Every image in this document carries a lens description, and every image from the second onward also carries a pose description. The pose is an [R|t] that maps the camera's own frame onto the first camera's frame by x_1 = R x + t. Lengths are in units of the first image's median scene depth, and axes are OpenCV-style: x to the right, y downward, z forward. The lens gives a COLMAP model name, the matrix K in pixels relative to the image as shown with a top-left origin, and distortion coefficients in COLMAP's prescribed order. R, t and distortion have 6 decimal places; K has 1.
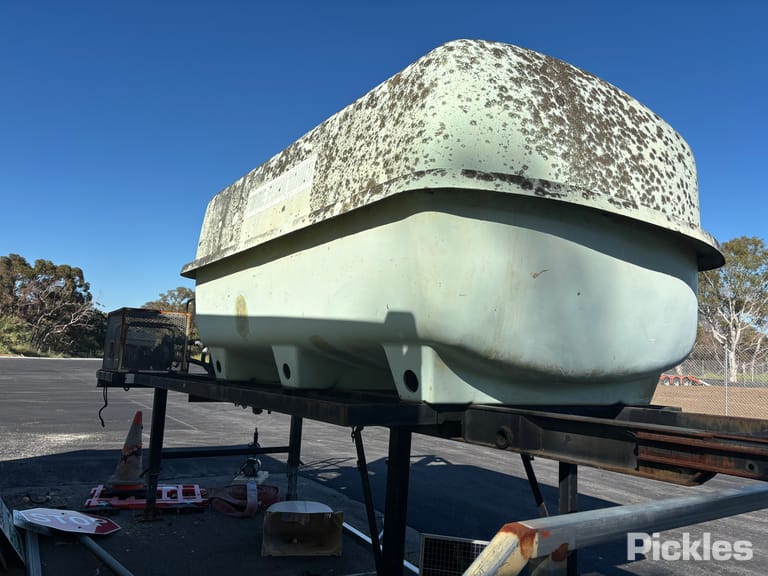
lens RADIAL K [[578.9, 0, 388.4], [0, 578.9, 290.7], [0, 0, 1]] dist [0.045861, -0.086860]
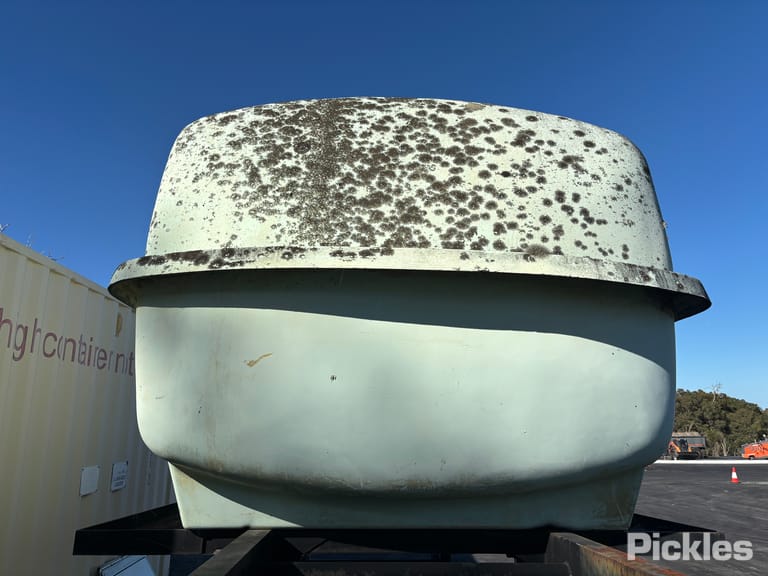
lens RADIAL K [[578.9, 0, 388.4], [0, 578.9, 290.7], [0, 0, 1]] dist [0.045861, -0.086860]
pose [[0.854841, -0.174947, -0.488508, 0.789437], [0.098658, 0.979074, -0.177990, 0.035200], [0.509425, 0.103958, 0.854213, 0.381697]]
